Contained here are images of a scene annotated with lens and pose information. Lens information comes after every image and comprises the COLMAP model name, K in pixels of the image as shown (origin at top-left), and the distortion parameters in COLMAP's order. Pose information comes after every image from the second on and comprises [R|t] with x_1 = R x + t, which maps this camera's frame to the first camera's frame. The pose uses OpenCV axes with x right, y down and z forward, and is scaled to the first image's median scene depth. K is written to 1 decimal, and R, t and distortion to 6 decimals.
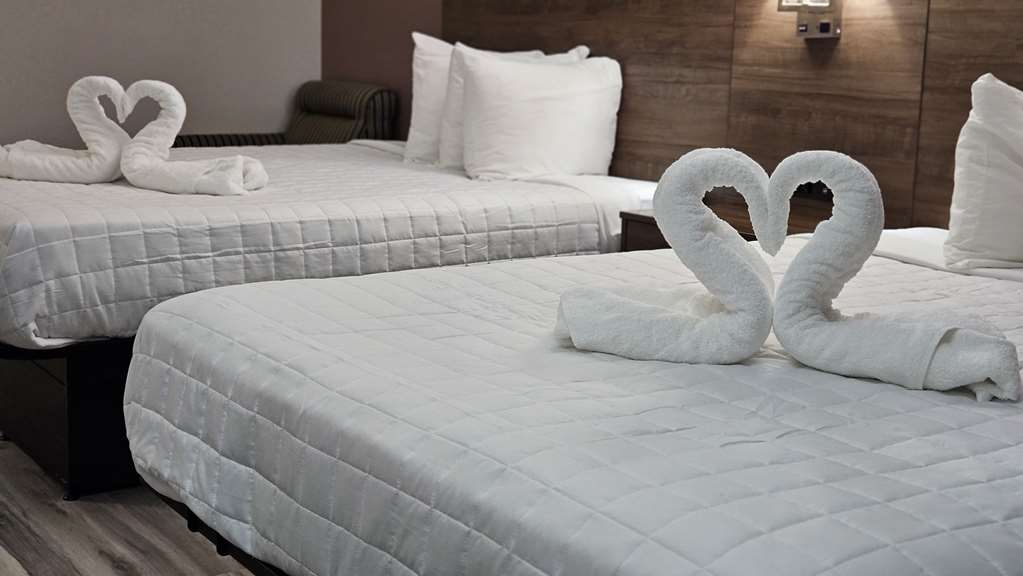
lens RADIAL K [[1274.9, 0, 506.4], [0, 1274.9, 290.6], [0, 0, 1]] dist [0.051842, 0.000000]
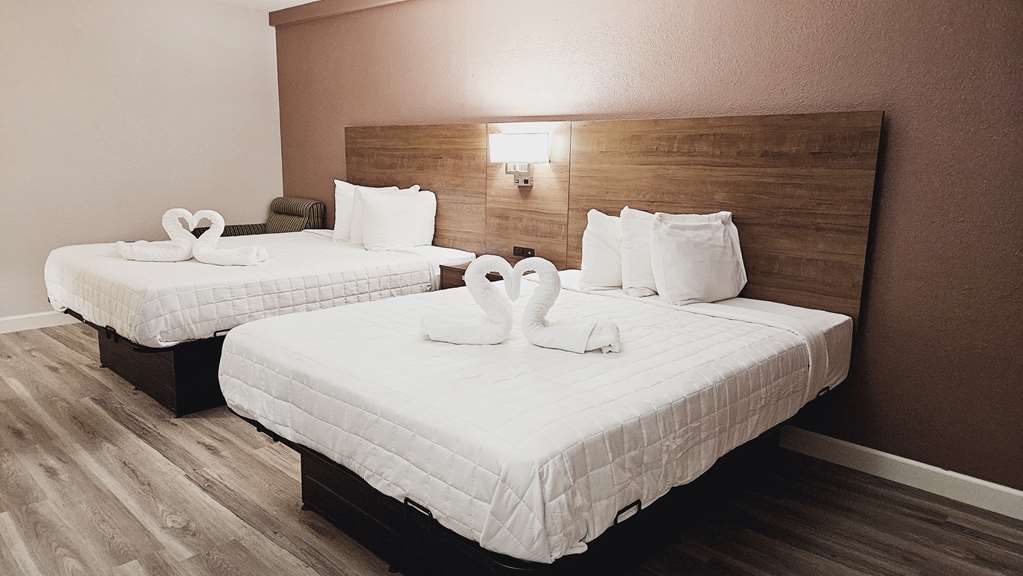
lens RADIAL K [[667.1, 0, 513.4], [0, 667.1, 291.2], [0, 0, 1]] dist [-0.001094, -0.000152]
pose [[0.974904, -0.047087, 0.217589, -0.039304], [0.040467, 0.998575, 0.034783, -0.053675], [-0.218917, -0.025105, 0.975421, -0.148012]]
